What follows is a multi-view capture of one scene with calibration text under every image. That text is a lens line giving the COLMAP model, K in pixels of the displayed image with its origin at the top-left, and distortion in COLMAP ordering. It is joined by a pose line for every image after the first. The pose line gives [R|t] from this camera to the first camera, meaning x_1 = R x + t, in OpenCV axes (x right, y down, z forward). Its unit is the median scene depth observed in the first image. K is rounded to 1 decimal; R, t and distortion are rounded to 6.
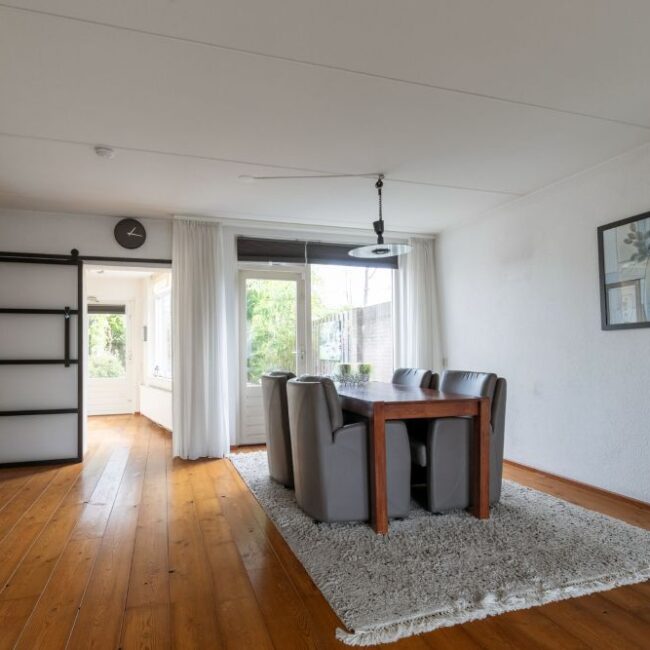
lens RADIAL K [[459.6, 0, 315.9], [0, 459.6, 346.4], [0, 0, 1]] dist [-0.001671, -0.006936]
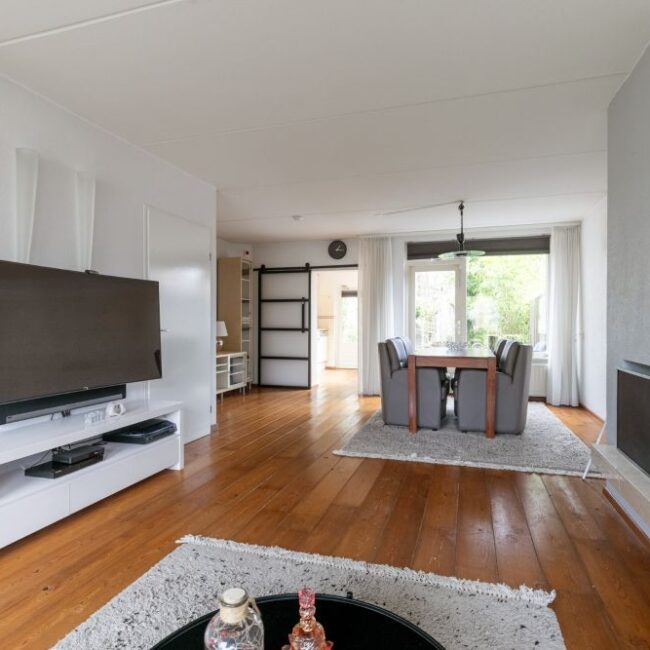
lens RADIAL K [[459.6, 0, 324.7], [0, 459.6, 325.7], [0, 0, 1]] dist [-0.001671, -0.006936]
pose [[0.810680, 0.009652, -0.585410, 0.515317], [-0.002593, 0.999913, 0.012895, -0.003486], [0.585484, -0.008936, 0.810635, -0.329592]]
